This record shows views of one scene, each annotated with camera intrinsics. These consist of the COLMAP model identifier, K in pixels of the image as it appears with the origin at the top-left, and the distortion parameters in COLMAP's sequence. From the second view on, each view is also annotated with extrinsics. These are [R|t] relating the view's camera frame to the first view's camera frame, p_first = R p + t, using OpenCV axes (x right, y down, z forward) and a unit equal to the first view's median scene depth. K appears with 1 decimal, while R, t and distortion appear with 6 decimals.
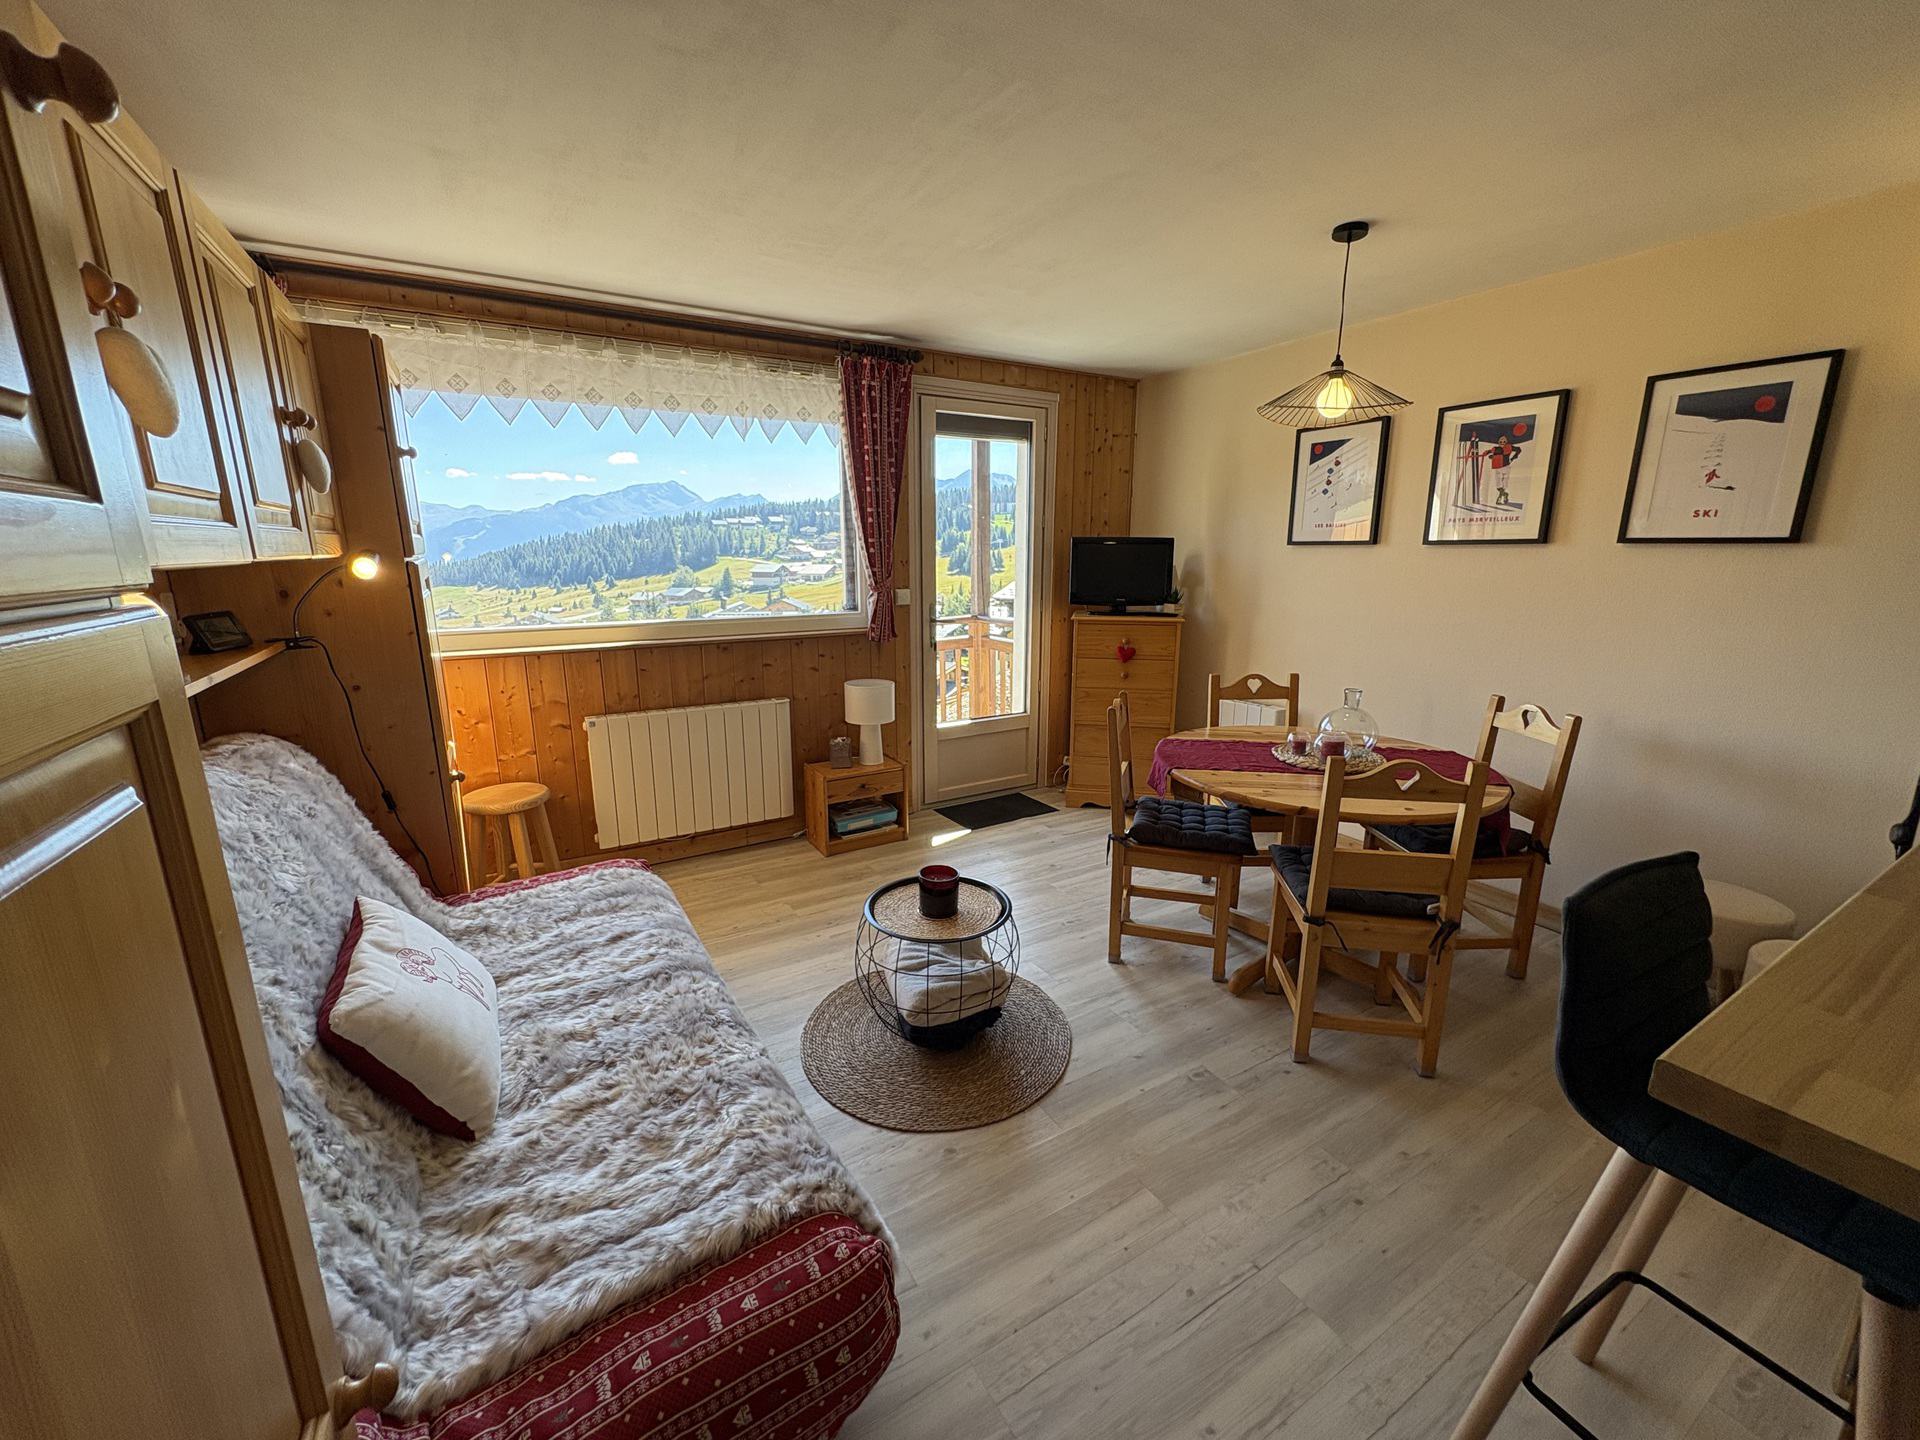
lens RADIAL K [[764.0, 0, 961.6], [0, 764.0, 715.4], [0, 0, 1]] dist [0.002640, -0.000377]
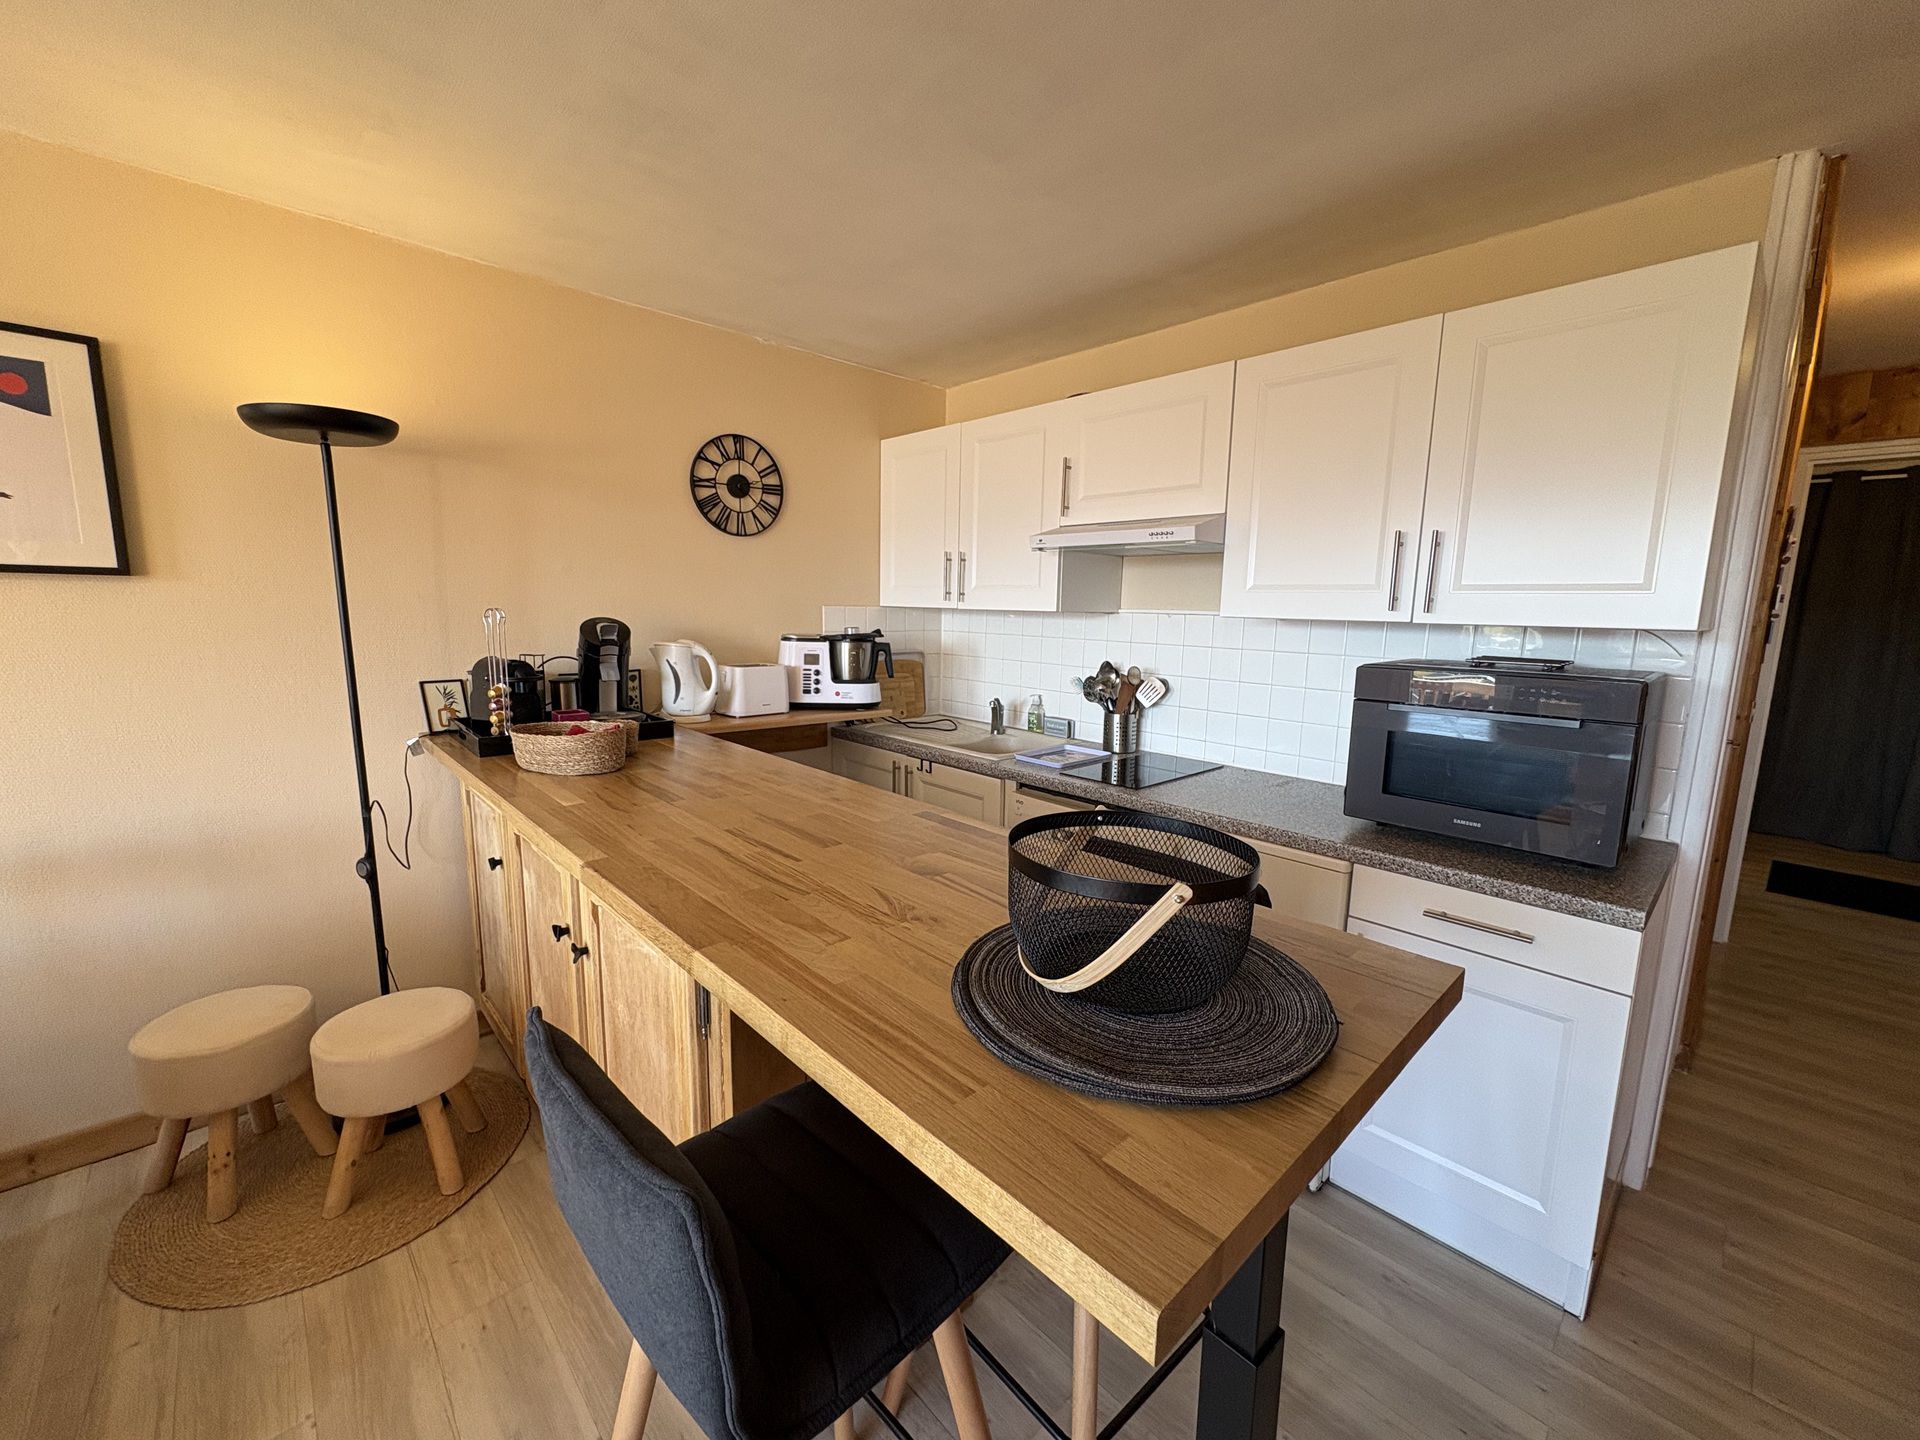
lens RADIAL K [[764.0, 0, 956.9], [0, 764.0, 716.8], [0, 0, 1]] dist [0.002640, -0.000377]
pose [[-0.208784, -0.150844, 0.966258, 0.103844], [0.190793, 0.962765, 0.191525, -0.066684], [-0.959170, 0.224342, -0.172230, 0.319604]]
